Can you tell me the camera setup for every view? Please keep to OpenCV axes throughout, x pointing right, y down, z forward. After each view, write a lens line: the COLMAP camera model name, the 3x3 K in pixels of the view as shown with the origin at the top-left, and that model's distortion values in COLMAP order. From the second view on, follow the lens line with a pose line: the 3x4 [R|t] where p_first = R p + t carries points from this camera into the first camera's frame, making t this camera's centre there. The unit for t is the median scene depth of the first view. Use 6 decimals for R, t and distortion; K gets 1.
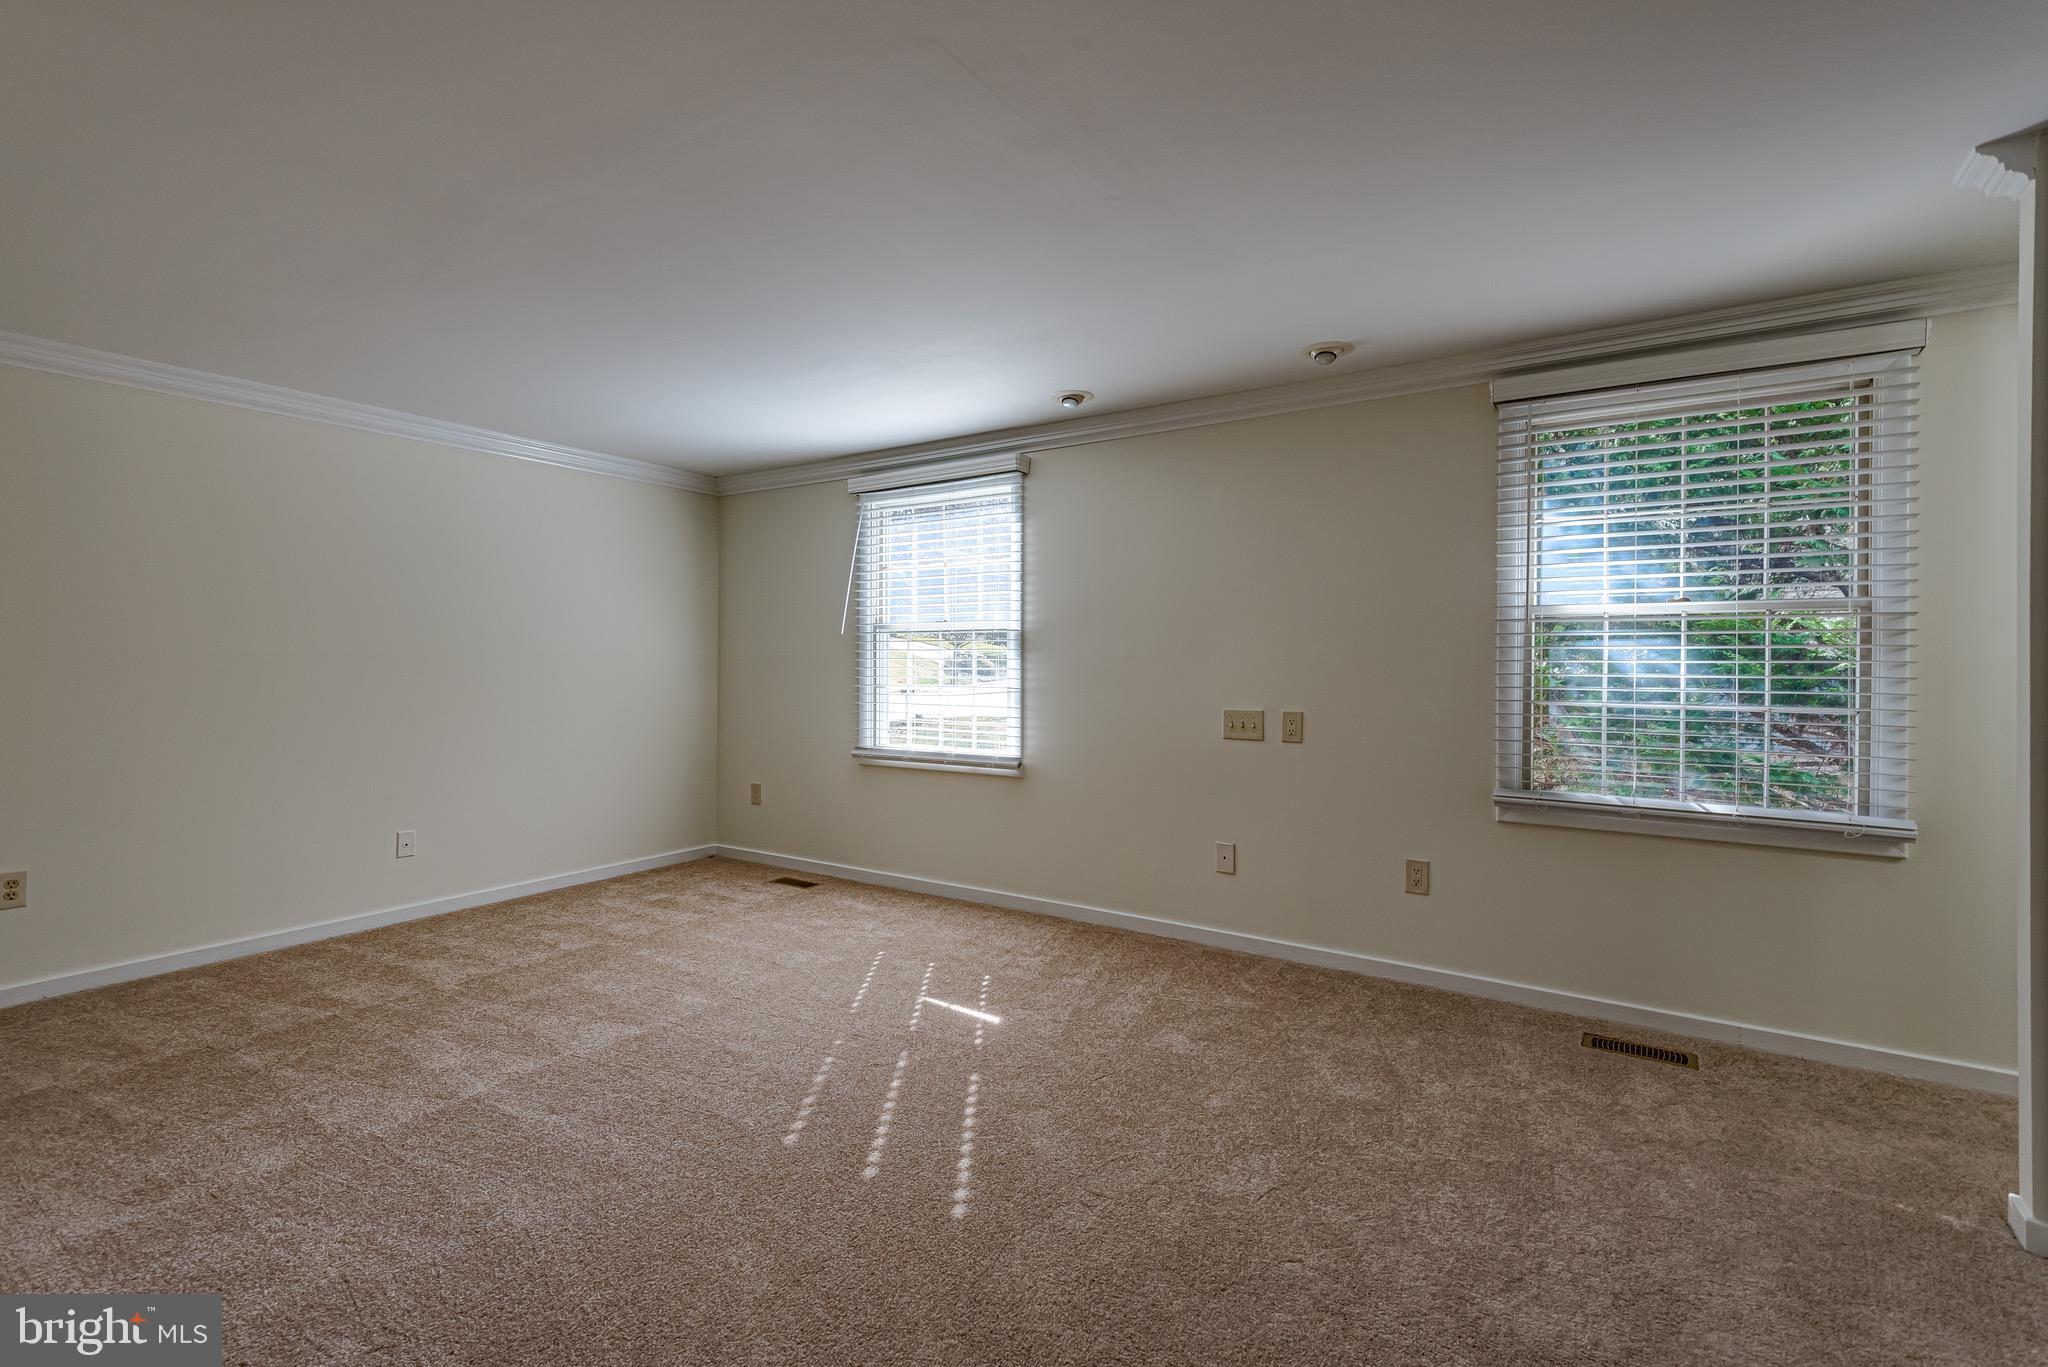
lens RADIAL K [[930.6, 0, 1003.3], [0, 930.6, 650.3], [0, 0, 1]] dist [0.030369, -0.010272]
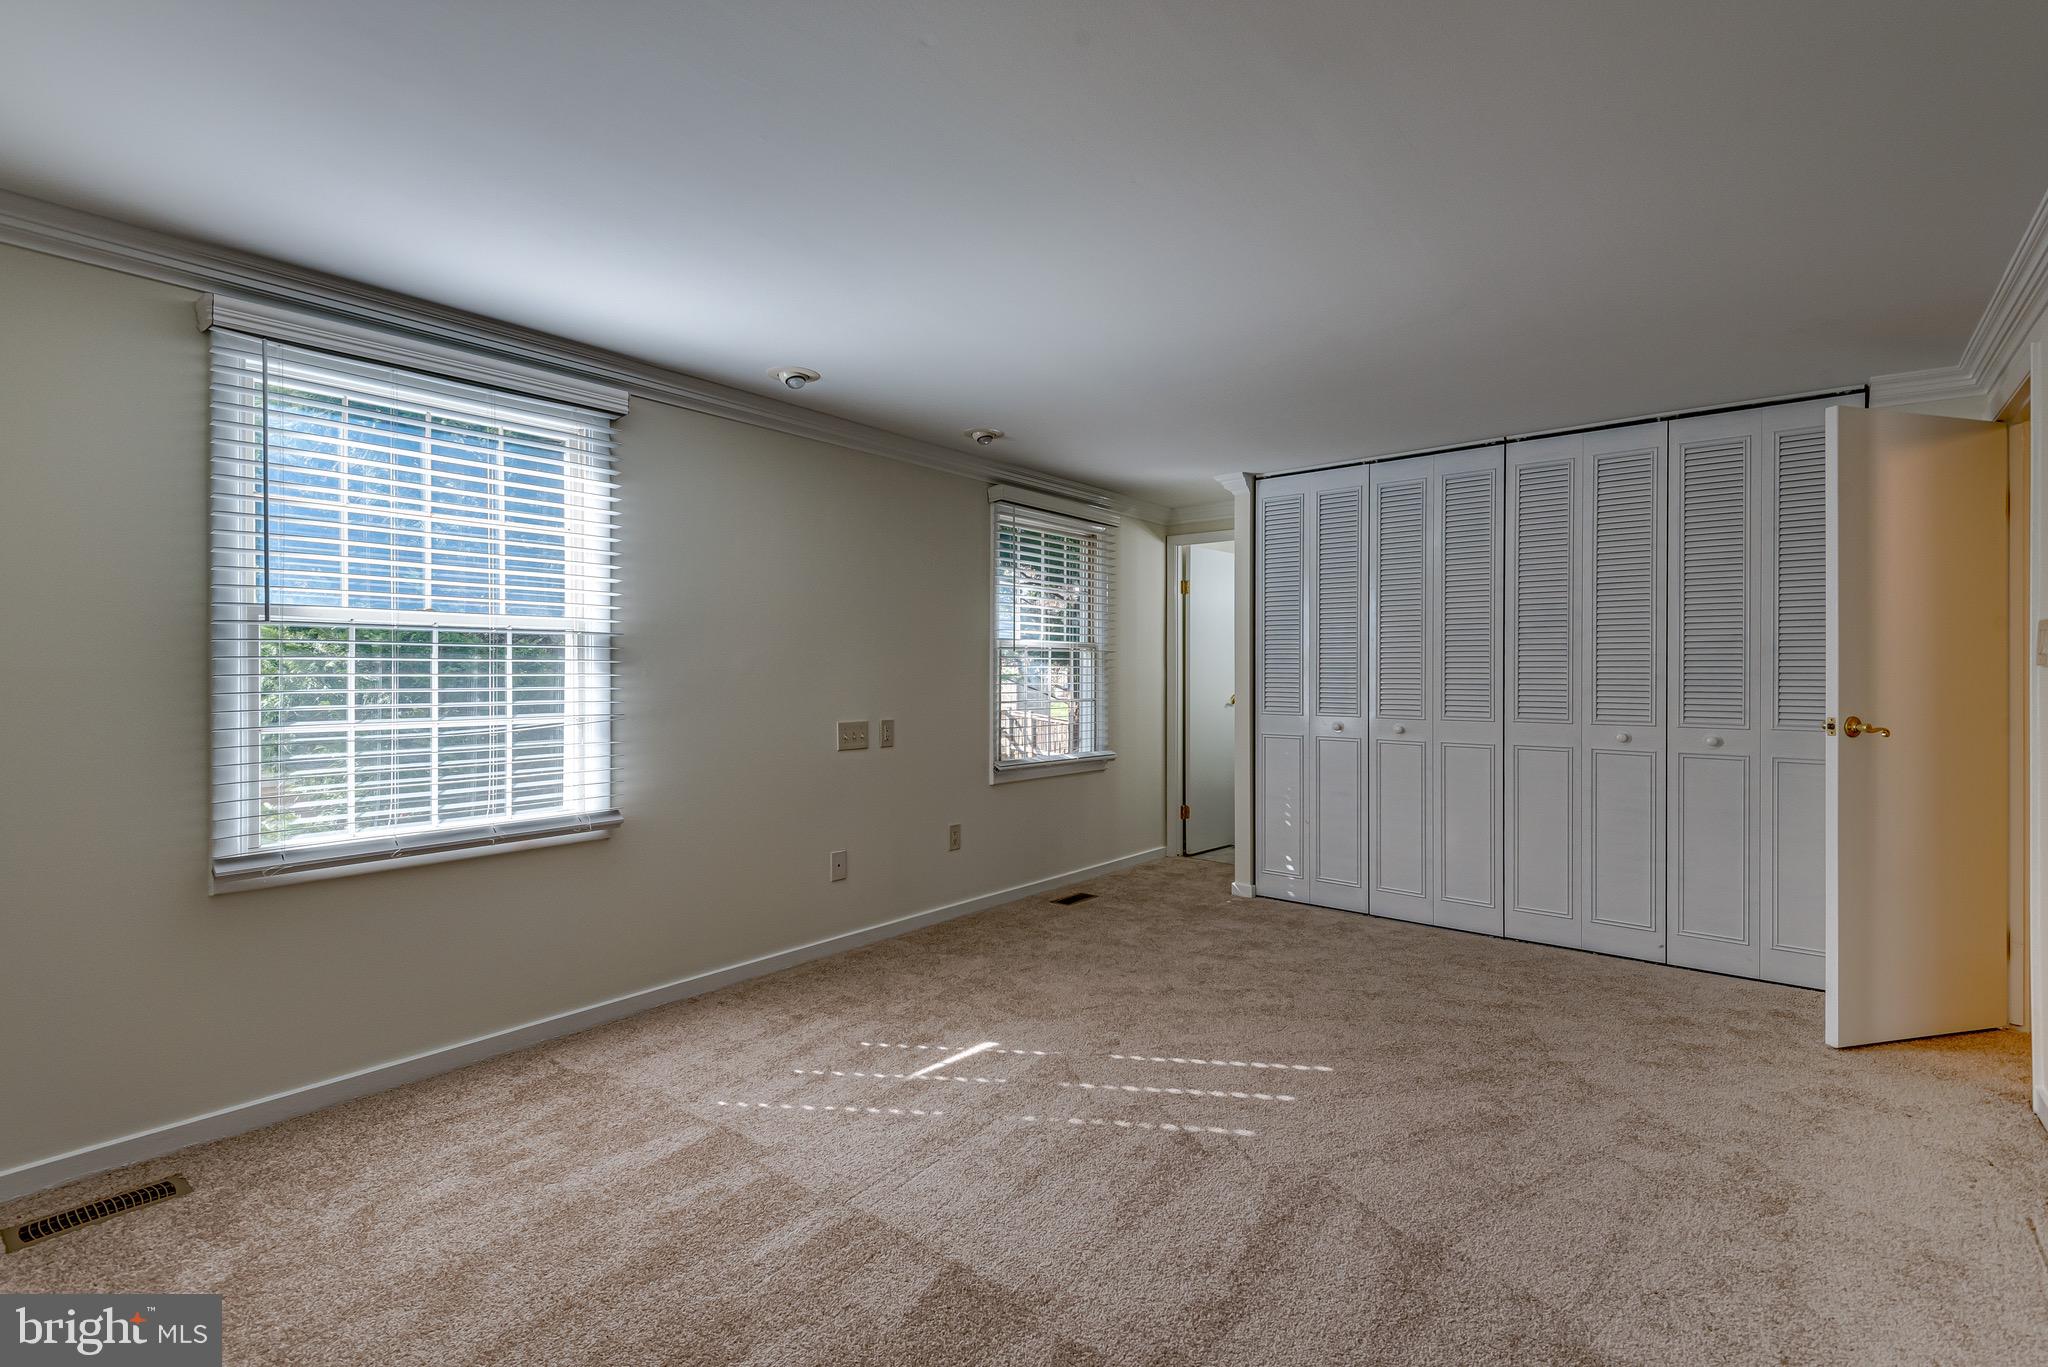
lens RADIAL K [[930.6, 0, 1032.6], [0, 930.6, 674.6], [0, 0, 1]] dist [0.030369, -0.010272]
pose [[0.081221, 0.000598, 0.996696, -0.779857], [-0.005056, 0.999987, -0.000188, 0.009077], [-0.996683, -0.005024, 0.081223, 0.702912]]
